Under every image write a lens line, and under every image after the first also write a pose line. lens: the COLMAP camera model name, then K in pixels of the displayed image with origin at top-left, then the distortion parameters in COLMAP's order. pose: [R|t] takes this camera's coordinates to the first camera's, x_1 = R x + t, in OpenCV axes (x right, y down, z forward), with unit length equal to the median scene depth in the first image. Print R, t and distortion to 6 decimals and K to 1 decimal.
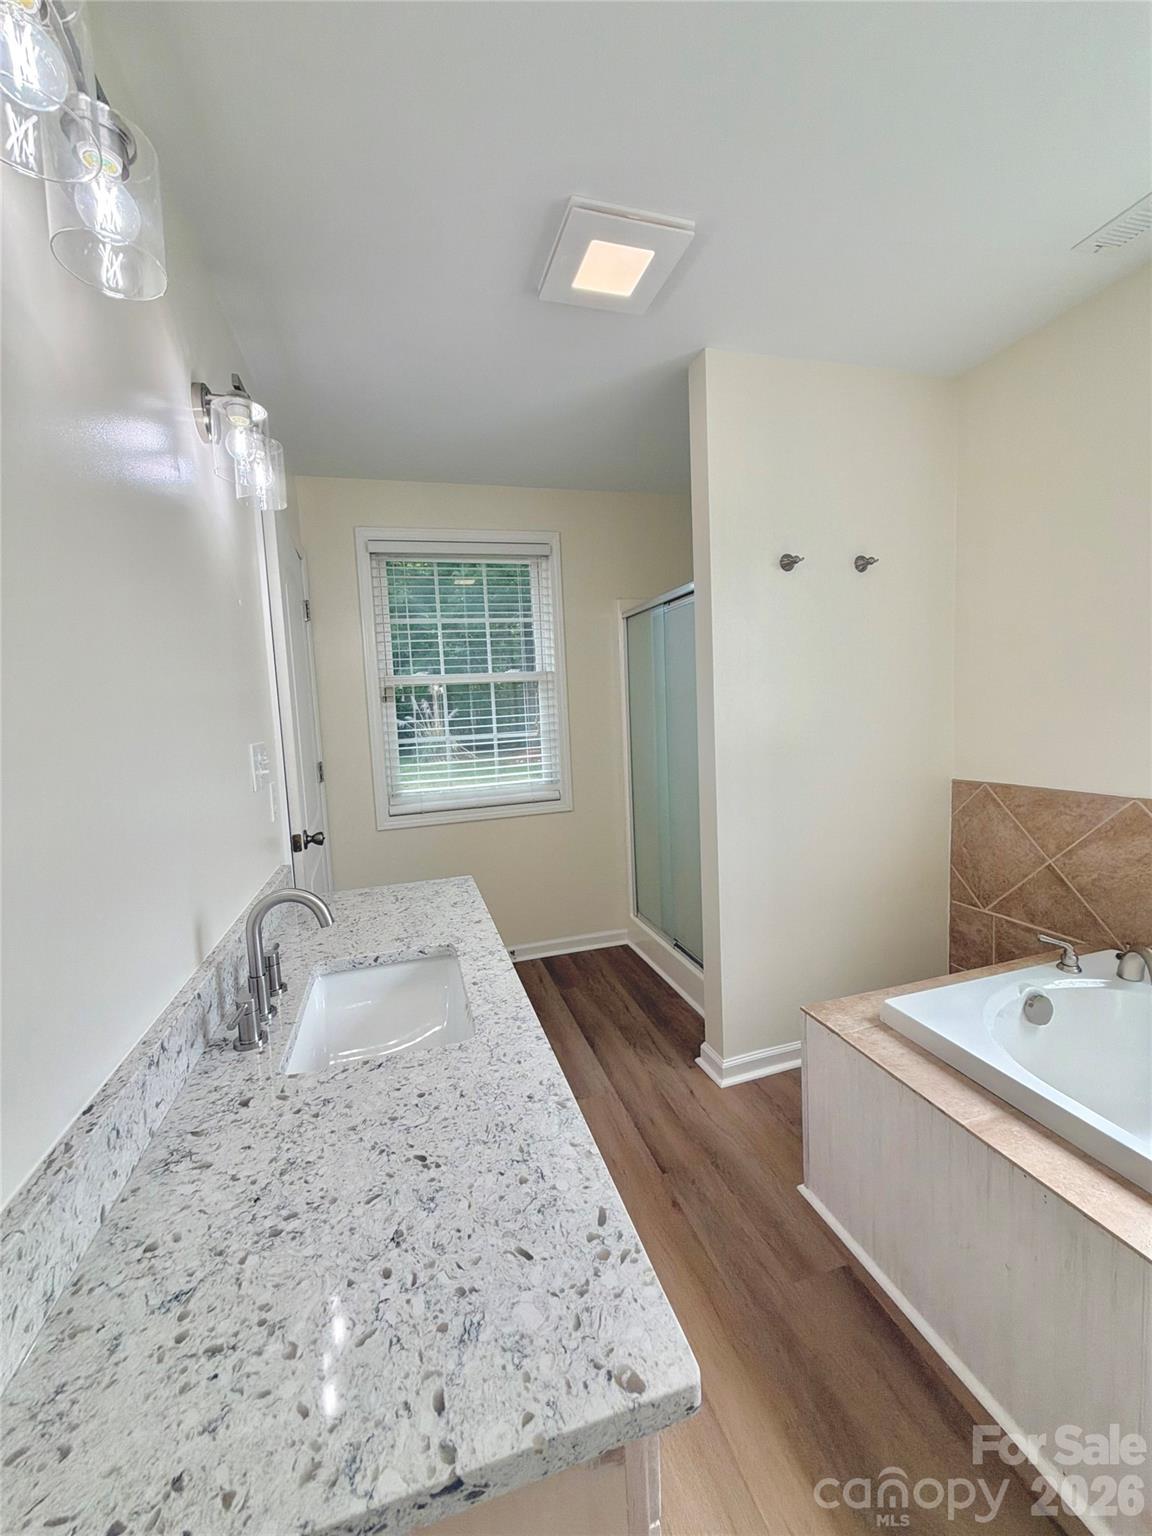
lens RADIAL K [[611.6, 0, 584.1], [0, 611.6, 767.0], [0, 0, 1]] dist [0.002139, 0.000938]
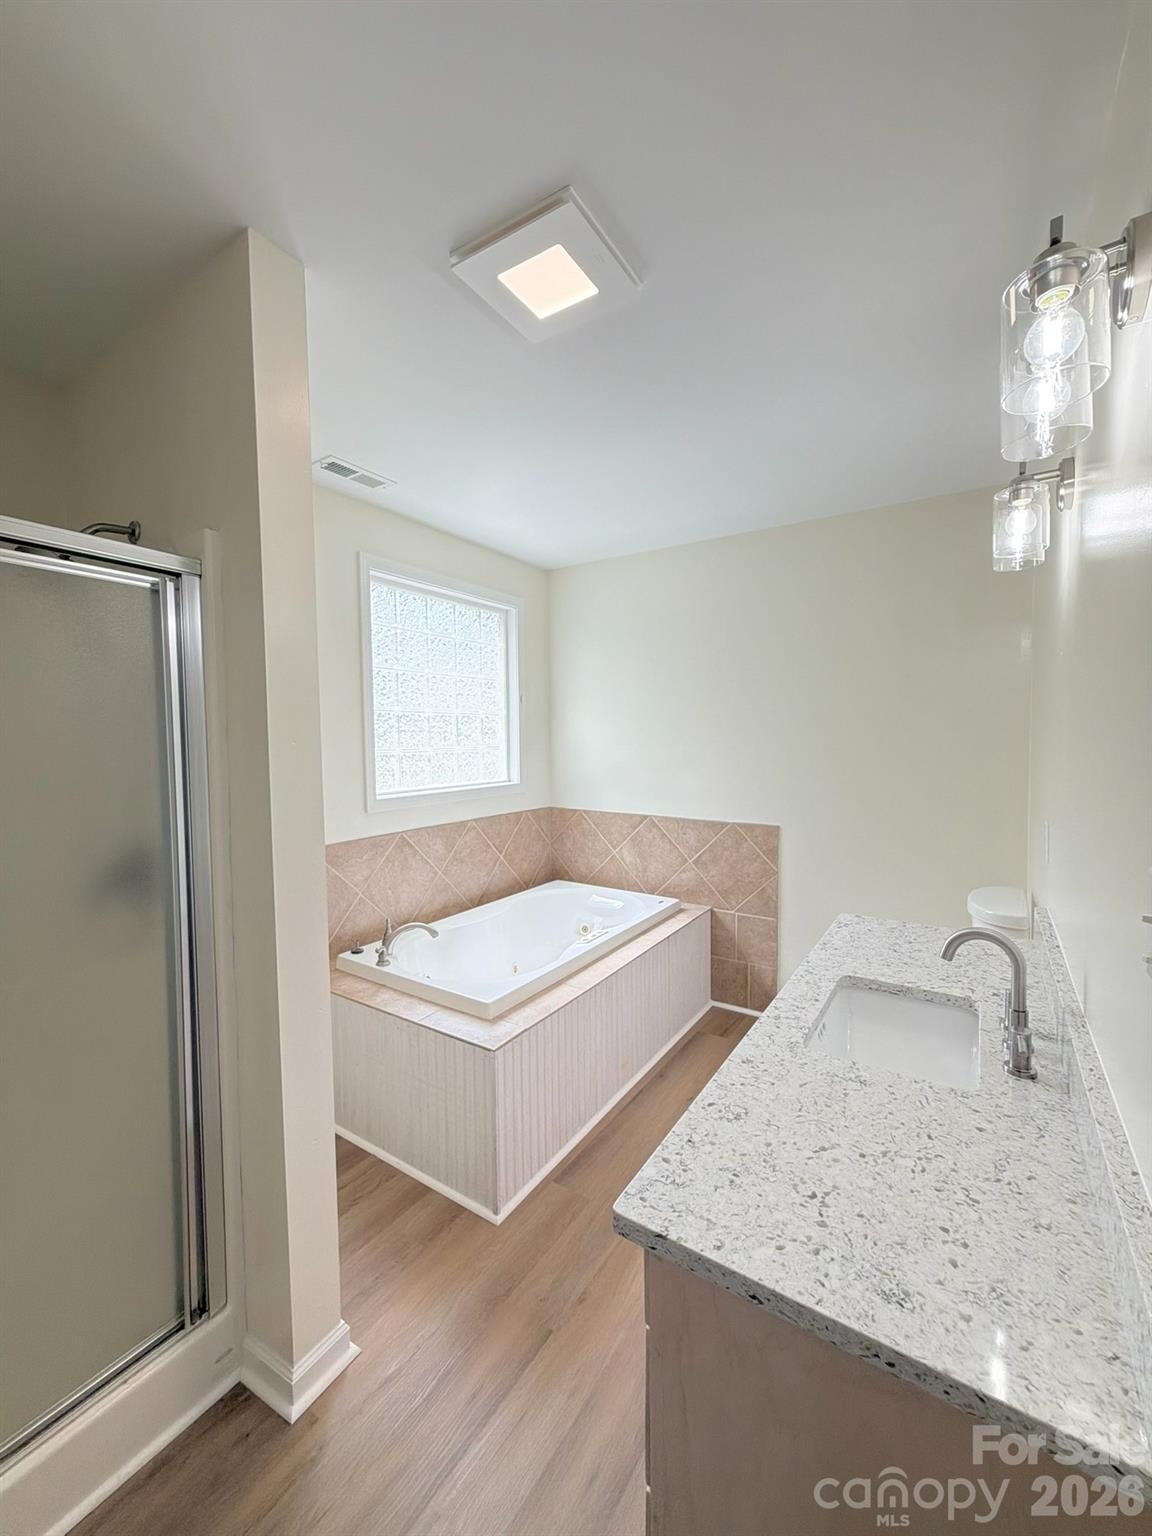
lens RADIAL K [[611.6, 0, 583.4], [0, 611.6, 758.0], [0, 0, 1]] dist [0.002139, 0.000938]
pose [[-0.642458, 0.016766, 0.766137, -0.671675], [0.109312, 0.991542, 0.069967, -0.203382], [-0.758484, 0.128699, -0.638857, 1.701676]]
